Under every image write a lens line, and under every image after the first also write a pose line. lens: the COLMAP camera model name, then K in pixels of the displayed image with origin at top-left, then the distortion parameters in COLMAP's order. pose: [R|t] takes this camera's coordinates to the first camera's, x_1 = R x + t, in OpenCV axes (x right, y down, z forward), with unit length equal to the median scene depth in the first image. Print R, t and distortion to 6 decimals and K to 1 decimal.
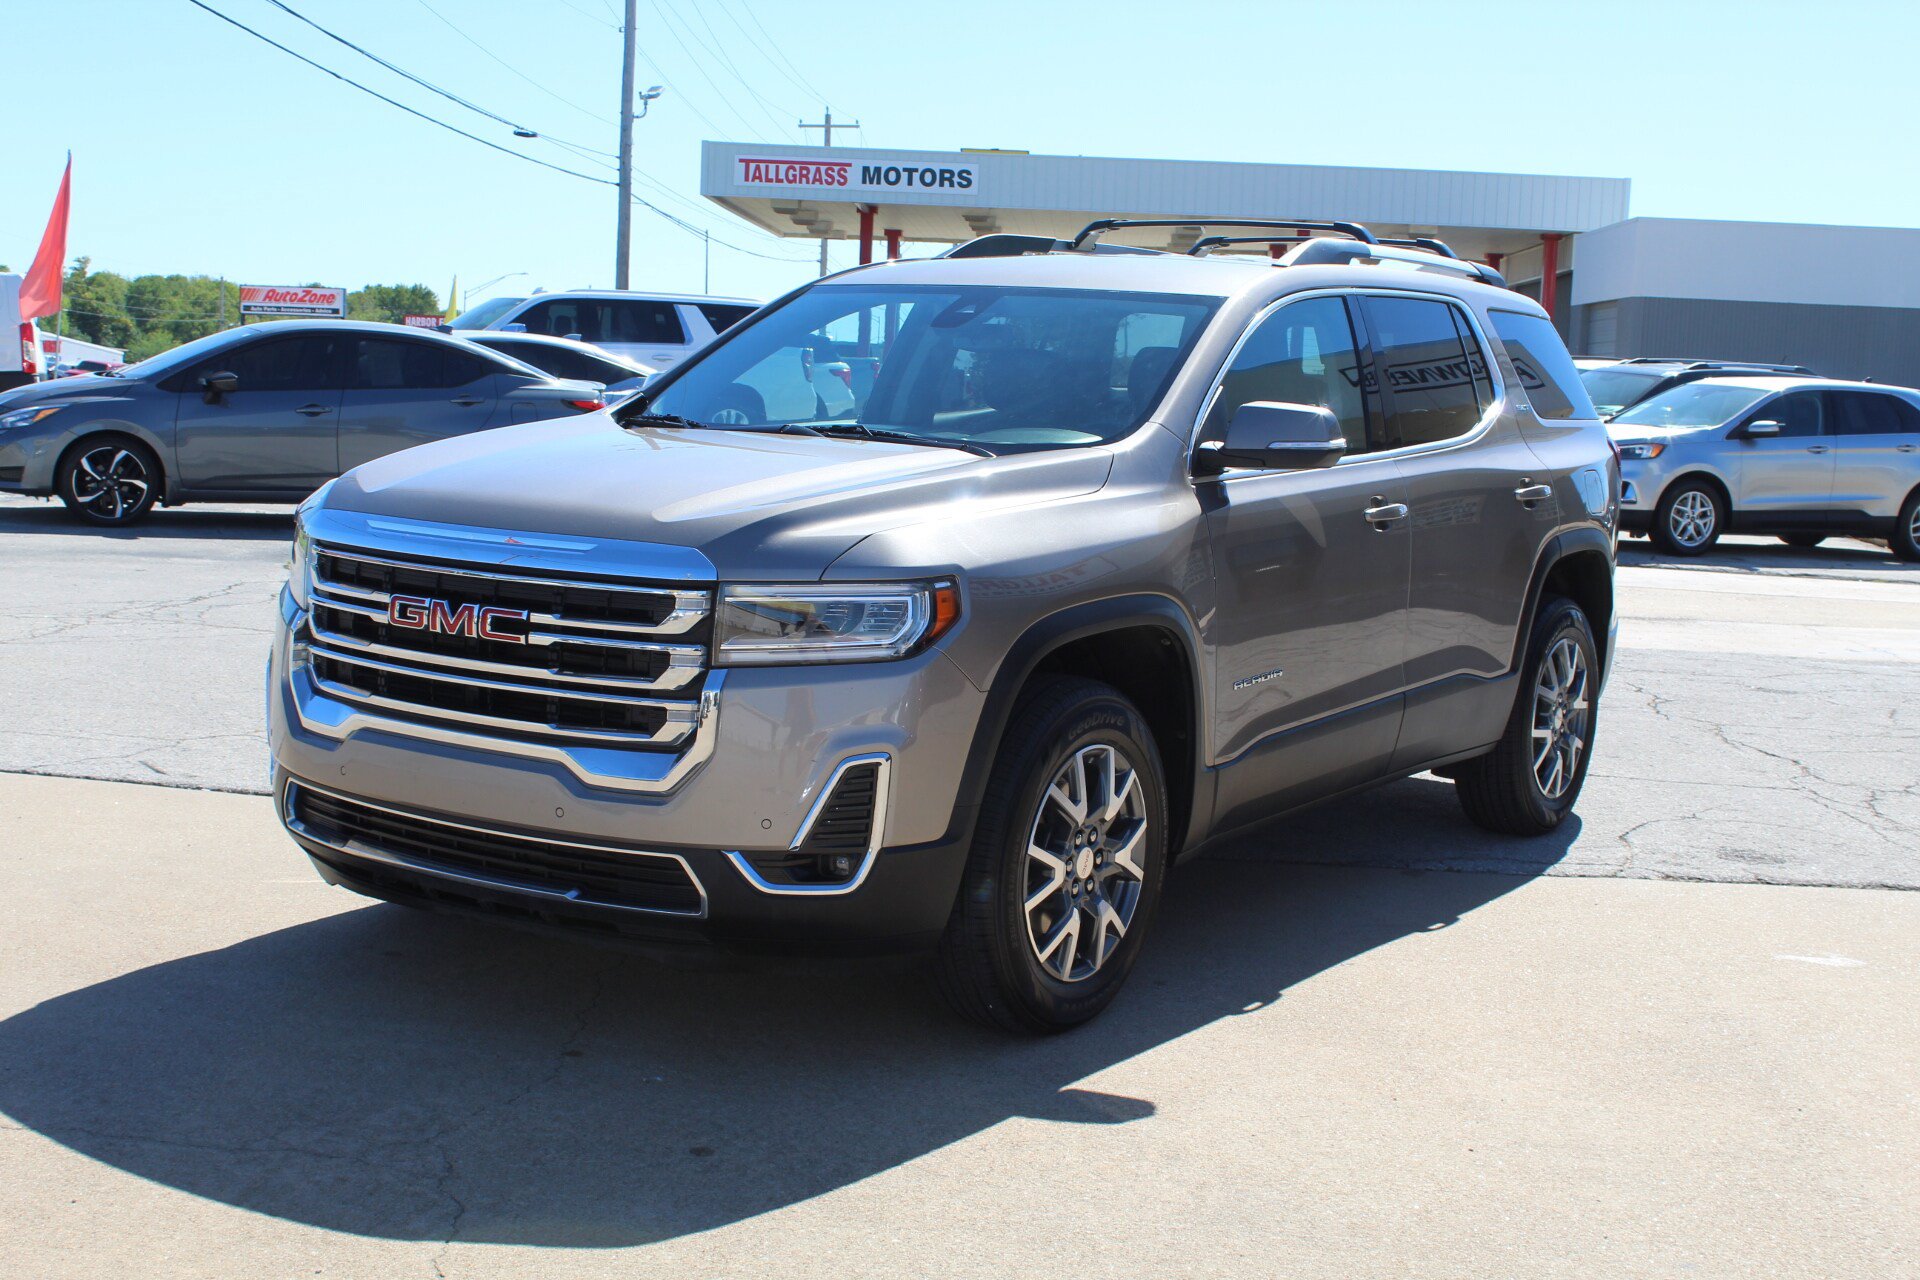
lens RADIAL K [[2381.0, 0, 960.0], [0, 2381.0, 640.0], [0, 0, 1]] dist [-0.067677, 0.061105]
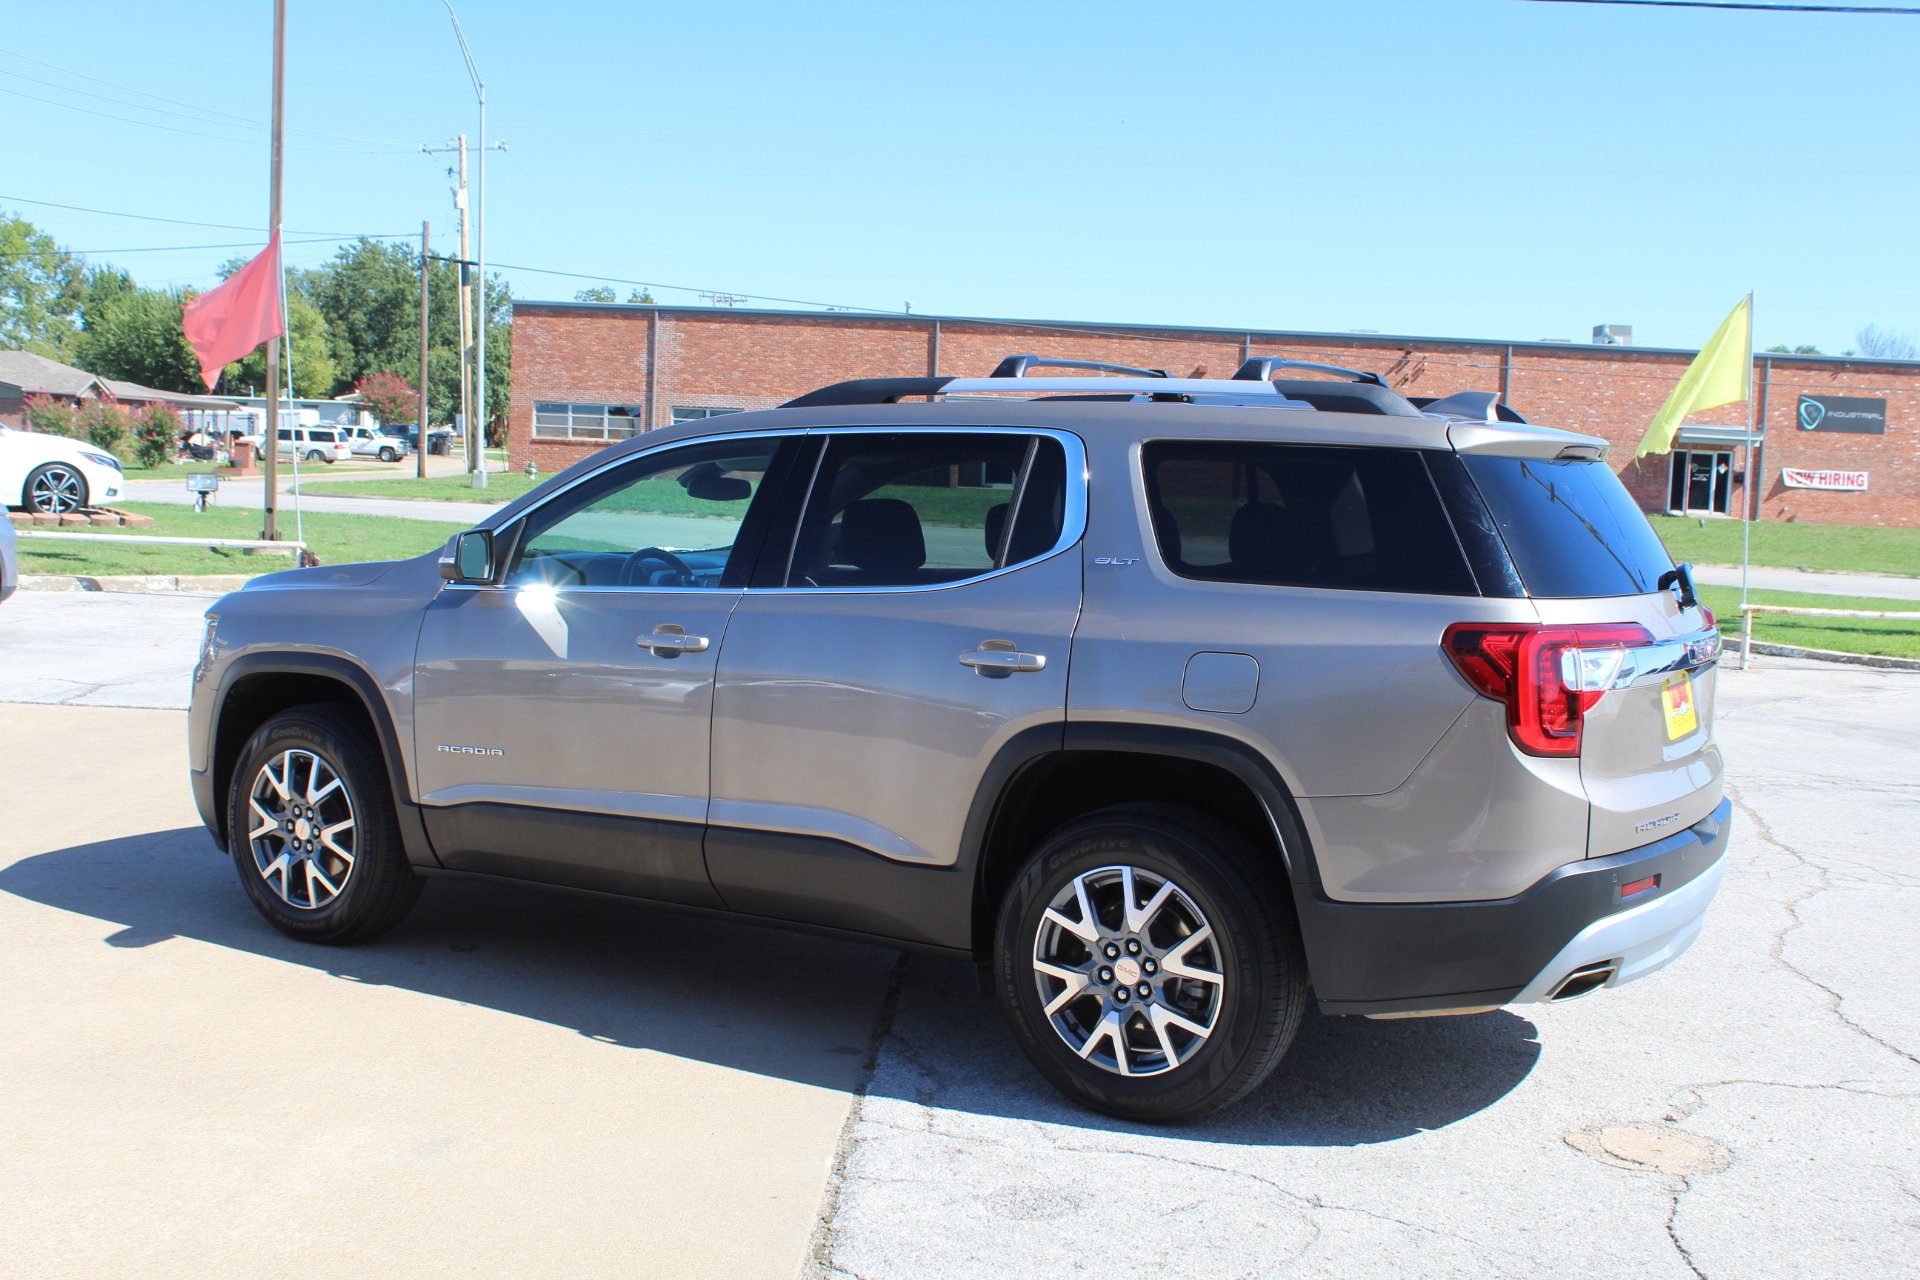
lens RADIAL K [[2029.8, 0, 960.0], [0, 2029.8, 640.0], [0, 0, 1]] dist [-0.118687, 0.168323]
pose [[0.034508, 0.043337, -0.998464, 1.290752], [-0.144210, 0.988820, 0.037934, -0.127739], [0.988945, 0.142680, 0.040372, 1.313063]]
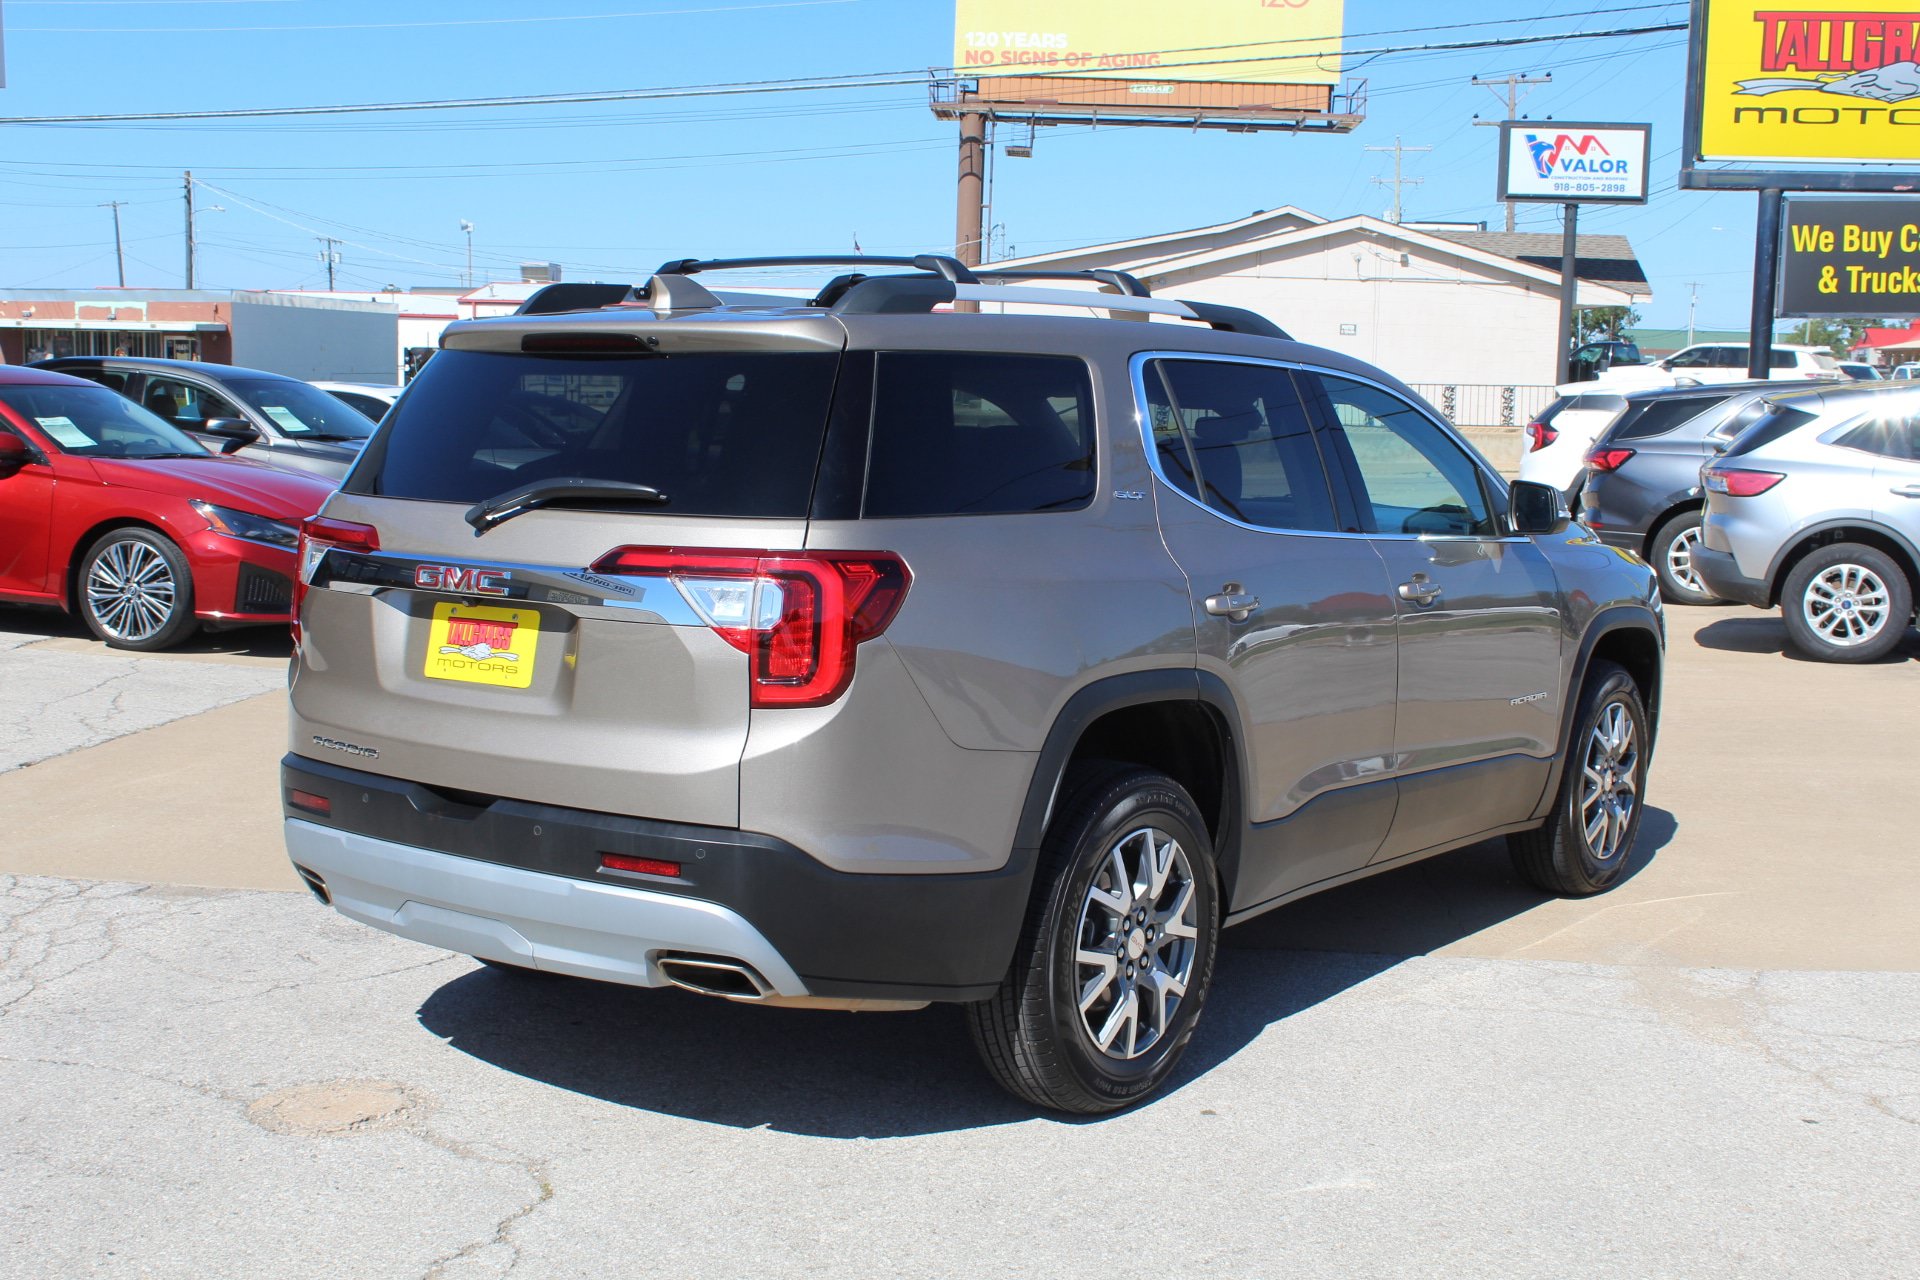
lens RADIAL K [[2279.5, 0, 960.0], [0, 2279.5, 640.0], [0, 0, 1]] dist [-0.104902, 0.171454]
pose [[-0.997240, -0.069671, 0.025643, 0.119892], [-0.062195, 0.972633, 0.223869, -0.324489], [-0.040538, 0.221656, -0.974282, 2.565491]]
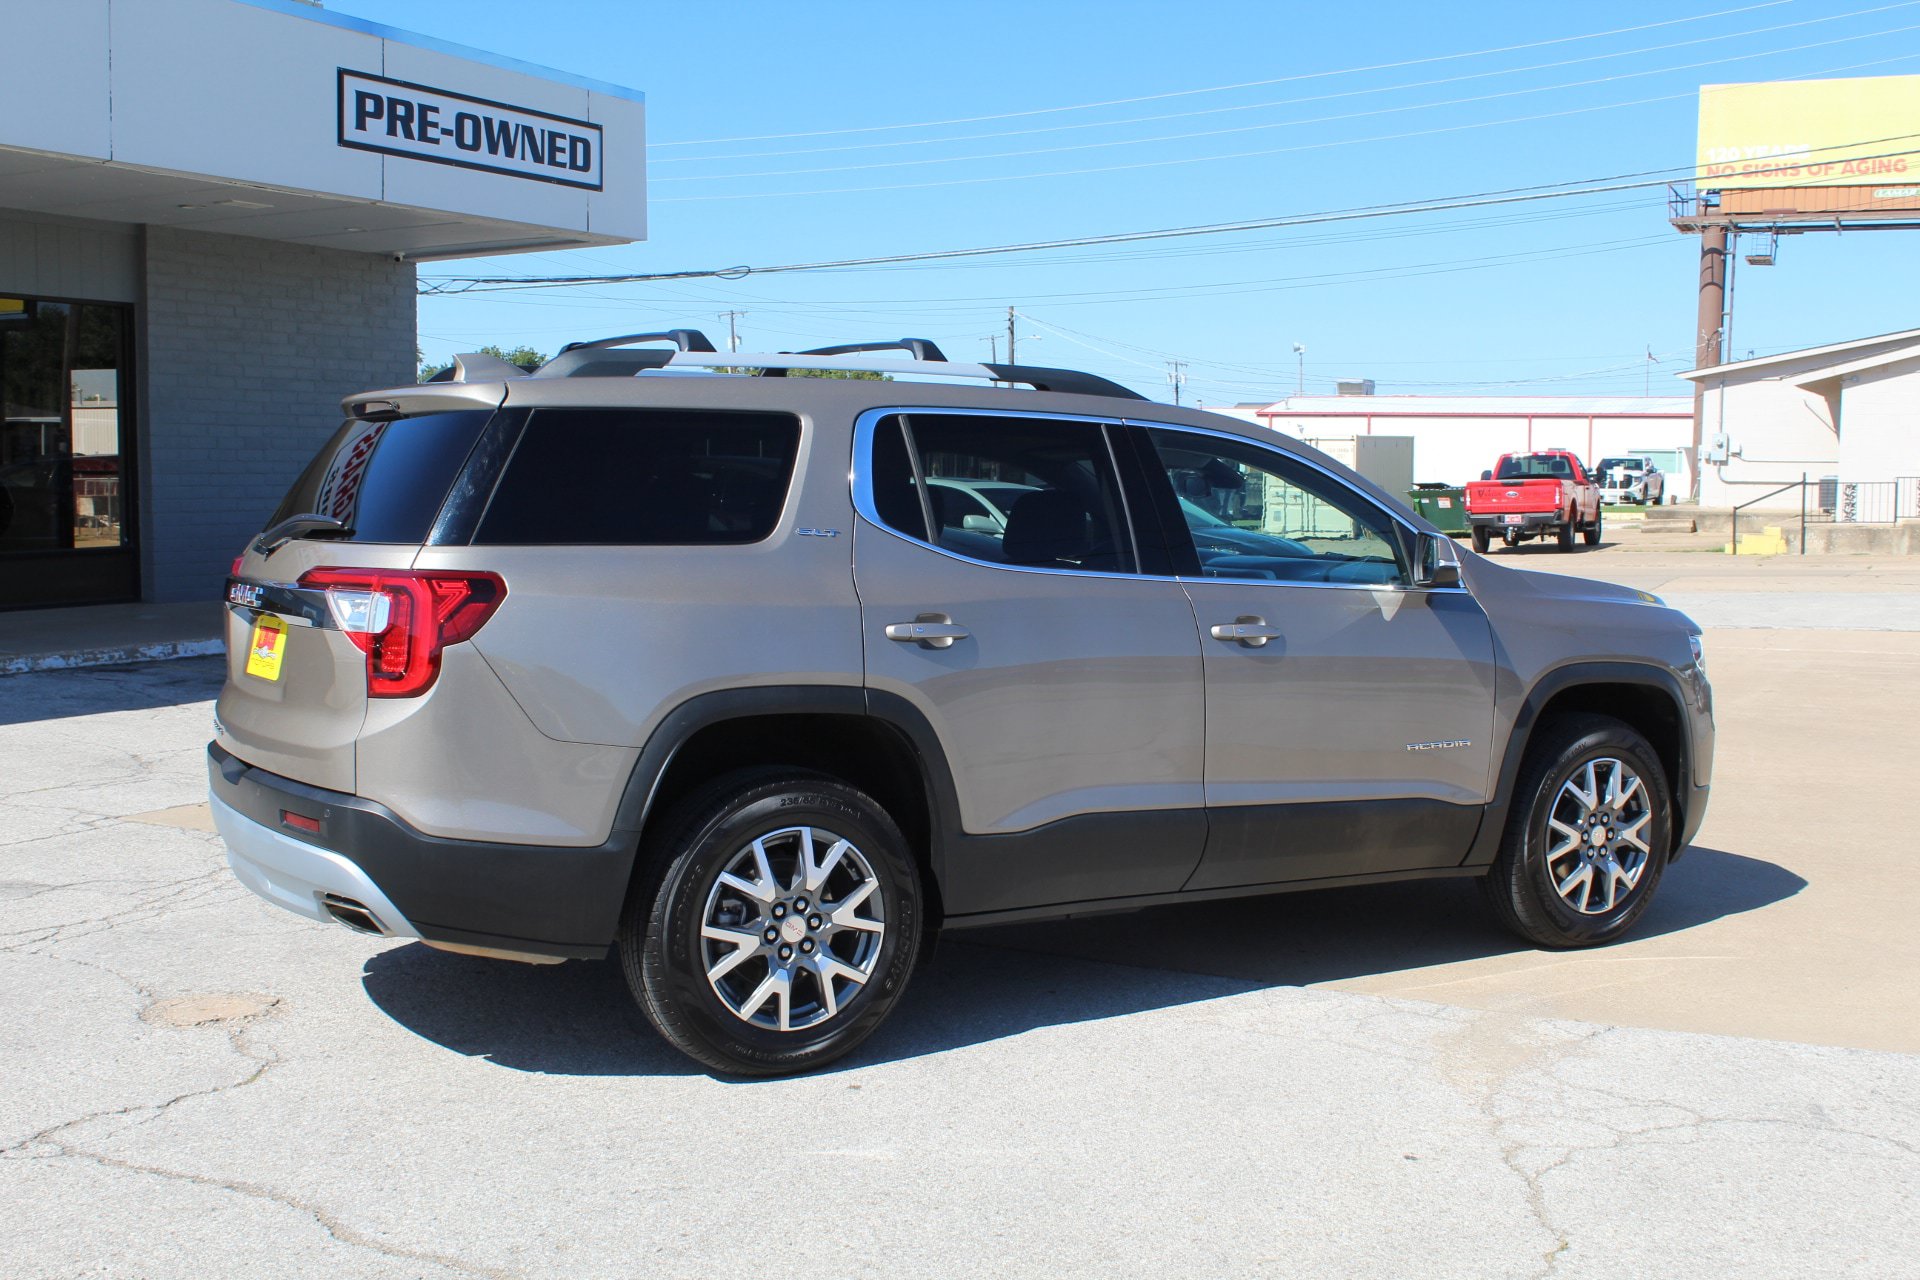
lens RADIAL K [[2073.3, 0, 960.0], [0, 2073.3, 640.0], [0, 0, 1]] dist [-0.115492, 0.153588]
pose [[-0.913009, -0.085491, 0.398881, -0.394296], [-0.005303, 0.980199, 0.197945, -0.319157], [-0.407905, 0.178610, -0.895384, 2.478295]]
